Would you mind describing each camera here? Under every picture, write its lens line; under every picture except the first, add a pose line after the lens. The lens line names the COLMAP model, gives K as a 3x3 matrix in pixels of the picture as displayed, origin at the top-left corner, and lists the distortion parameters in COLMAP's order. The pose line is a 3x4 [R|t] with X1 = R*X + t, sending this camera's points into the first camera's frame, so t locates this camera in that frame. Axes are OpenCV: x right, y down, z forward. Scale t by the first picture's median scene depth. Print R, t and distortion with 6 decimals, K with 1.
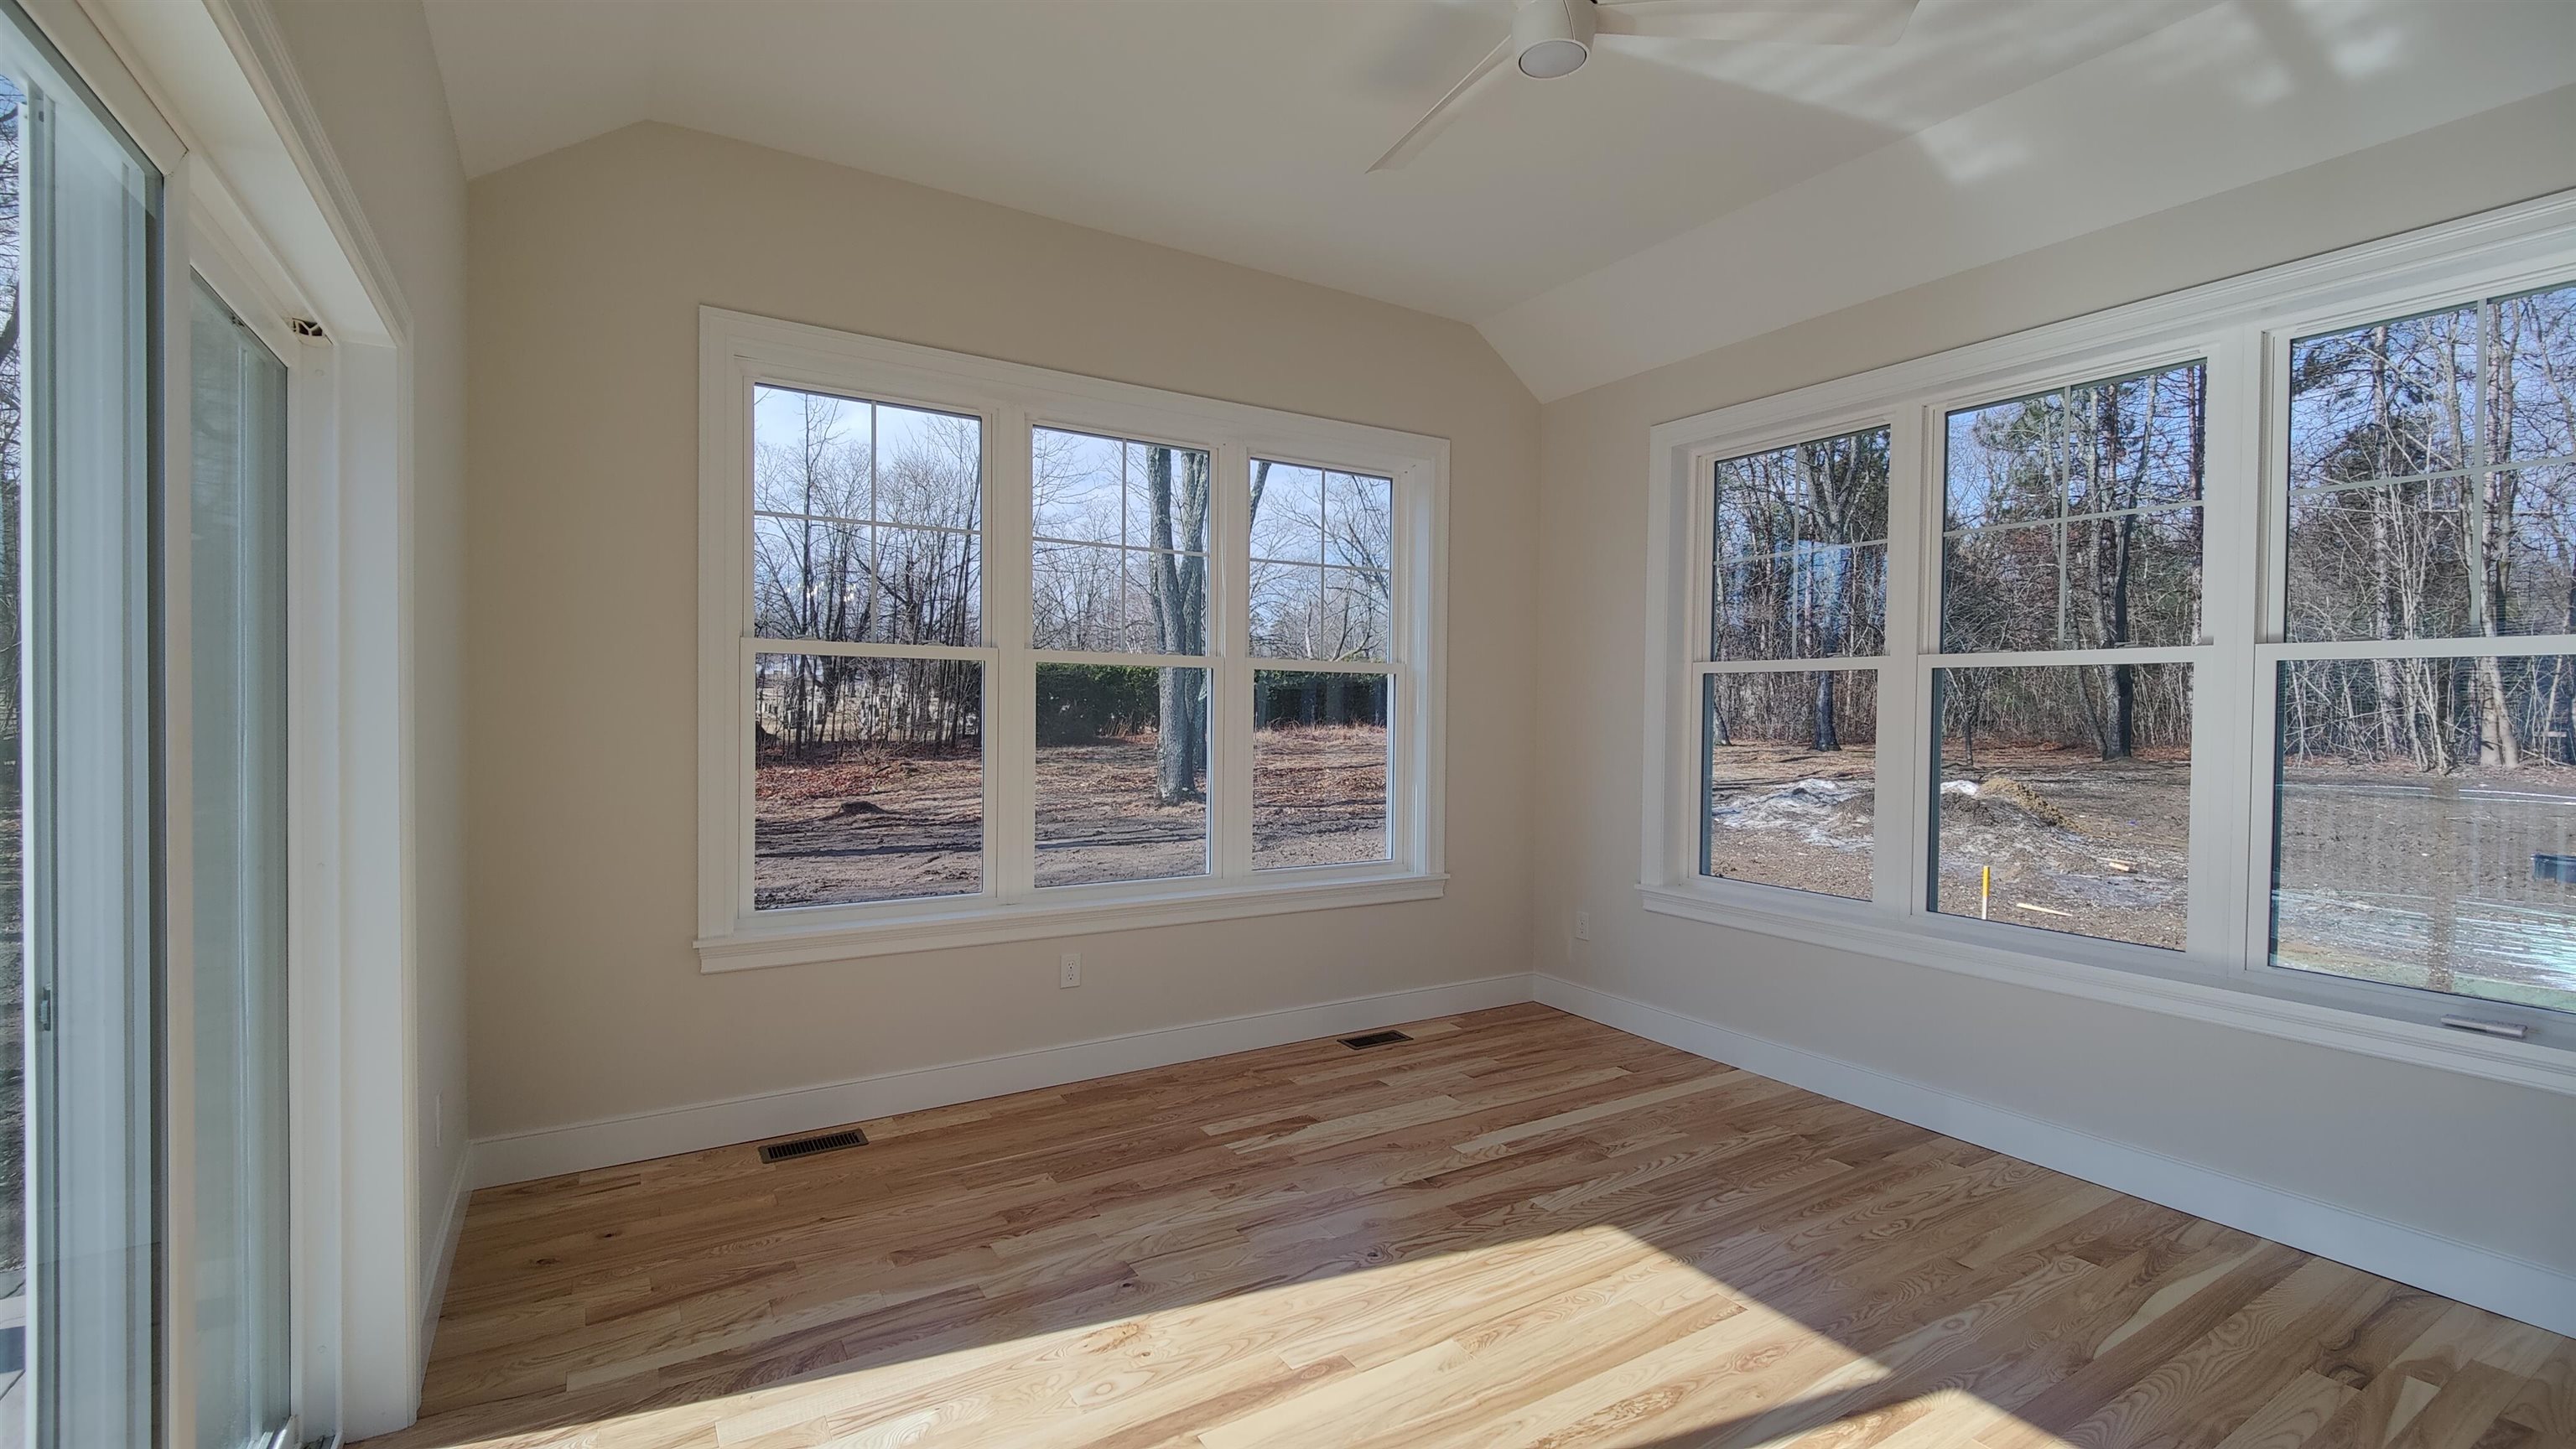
lens RADIAL K [[1112.2, 0, 1292.9], [0, 1112.2, 725.4], [0, 0, 1]] dist [0.026394, -0.020714]
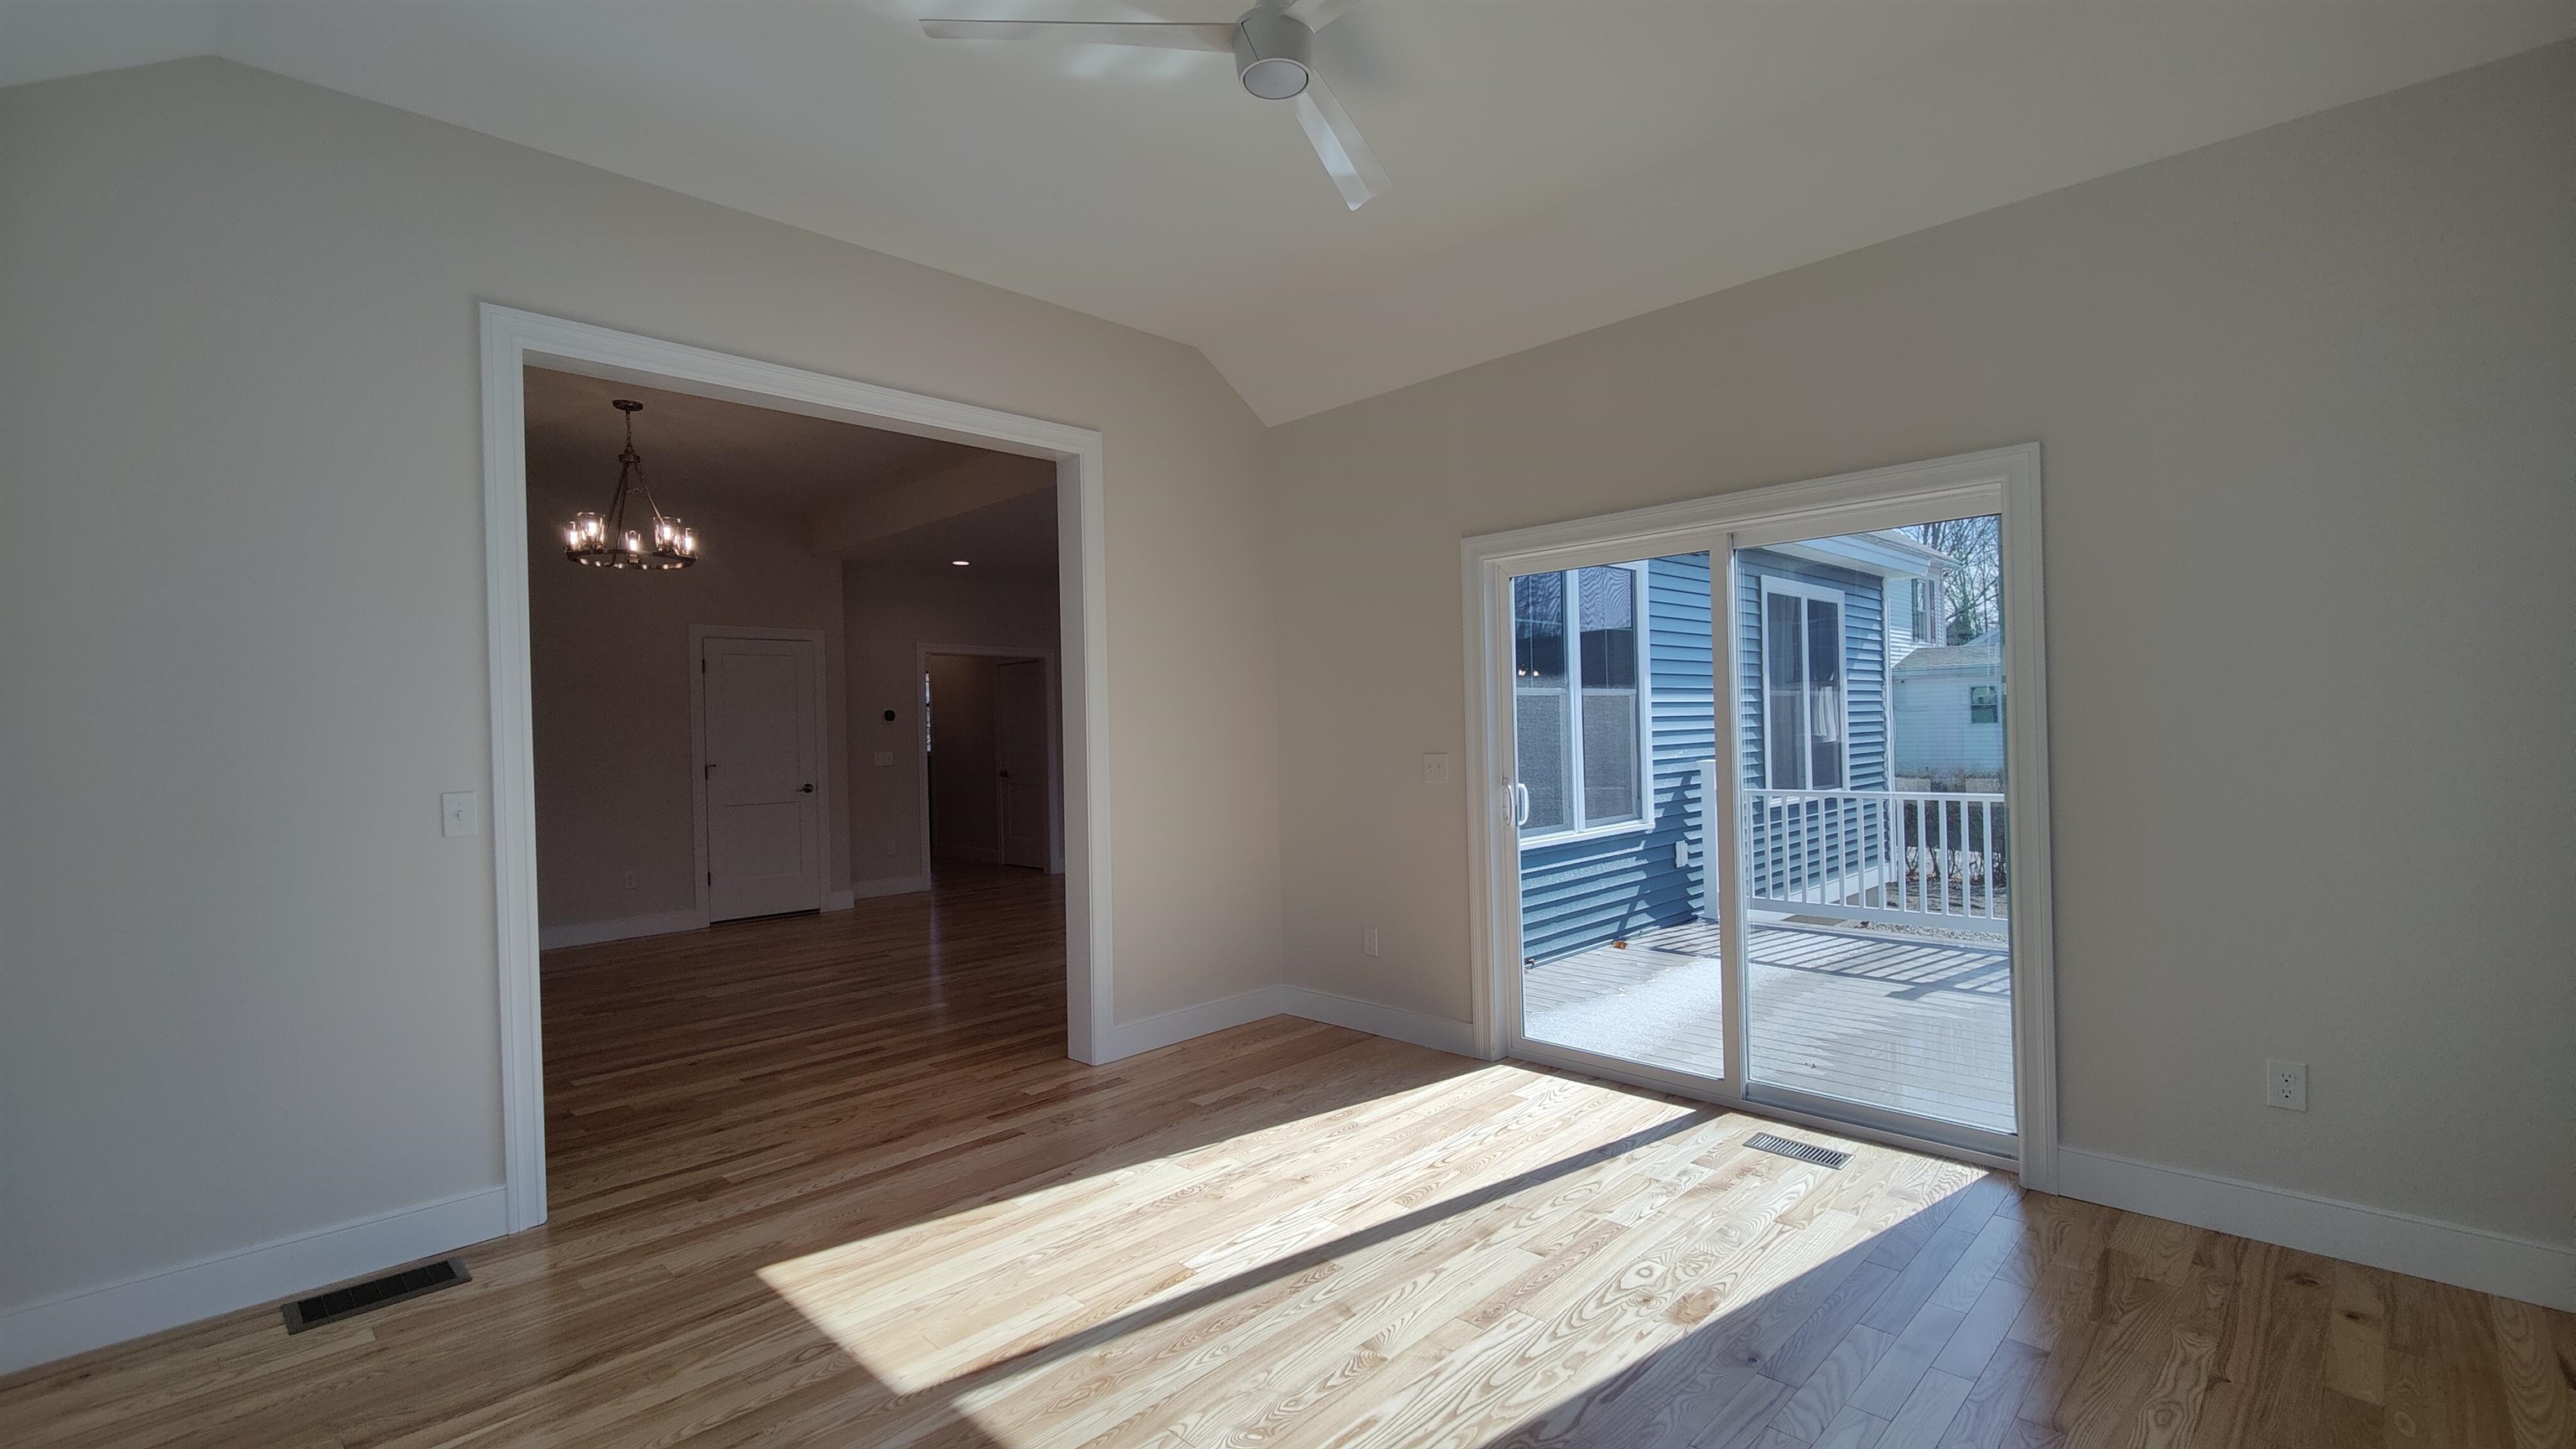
lens RADIAL K [[1112.2, 0, 1292.9], [0, 1112.2, 725.4], [0, 0, 1]] dist [0.026394, -0.020714]
pose [[-0.972542, 0.014891, -0.232250, 0.303691], [0.012360, 0.999847, 0.012347, -0.016655], [0.232399, 0.009137, -0.972578, 1.323219]]
